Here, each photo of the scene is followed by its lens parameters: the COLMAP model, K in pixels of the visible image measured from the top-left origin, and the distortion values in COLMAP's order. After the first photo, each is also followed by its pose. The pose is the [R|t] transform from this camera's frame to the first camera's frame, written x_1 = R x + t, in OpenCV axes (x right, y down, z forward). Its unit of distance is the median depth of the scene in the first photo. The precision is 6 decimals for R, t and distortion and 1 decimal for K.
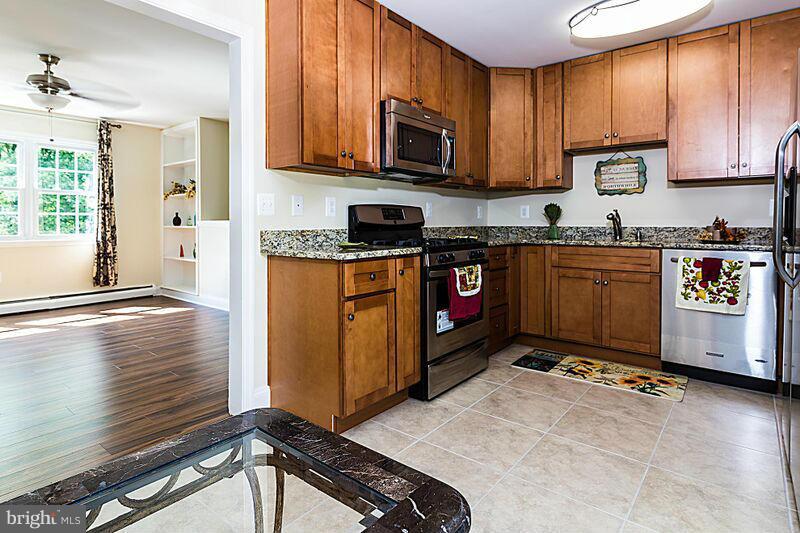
lens RADIAL K [[437.1, 0, 398.4], [0, 437.1, 226.8], [0, 0, 1]] dist [0.001279, 0.000170]
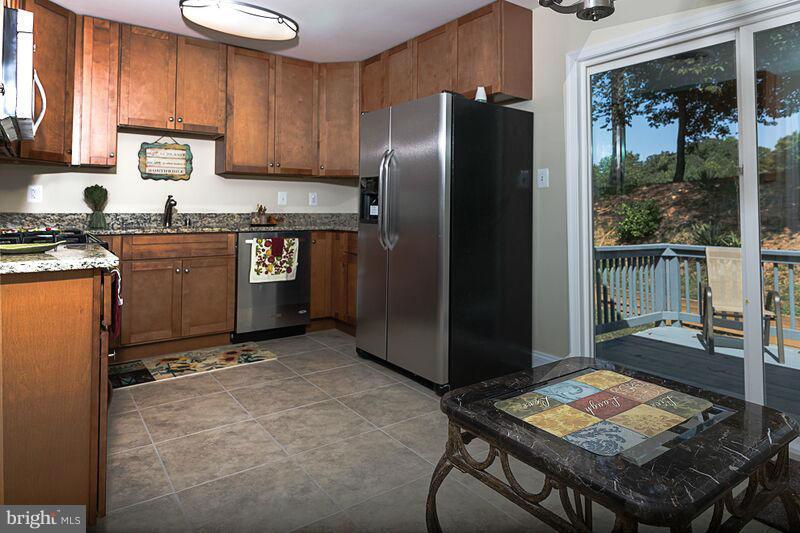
lens RADIAL K [[482.6, 0, 399.4], [0, 482.6, 191.3], [0, 0, 1]] dist [0.002431, 0.000802]
pose [[0.258048, 0.040105, 0.965299, -0.433916], [0.003274, 0.999096, -0.042384, -0.001738], [-0.966126, 0.014097, 0.257684, 0.249254]]
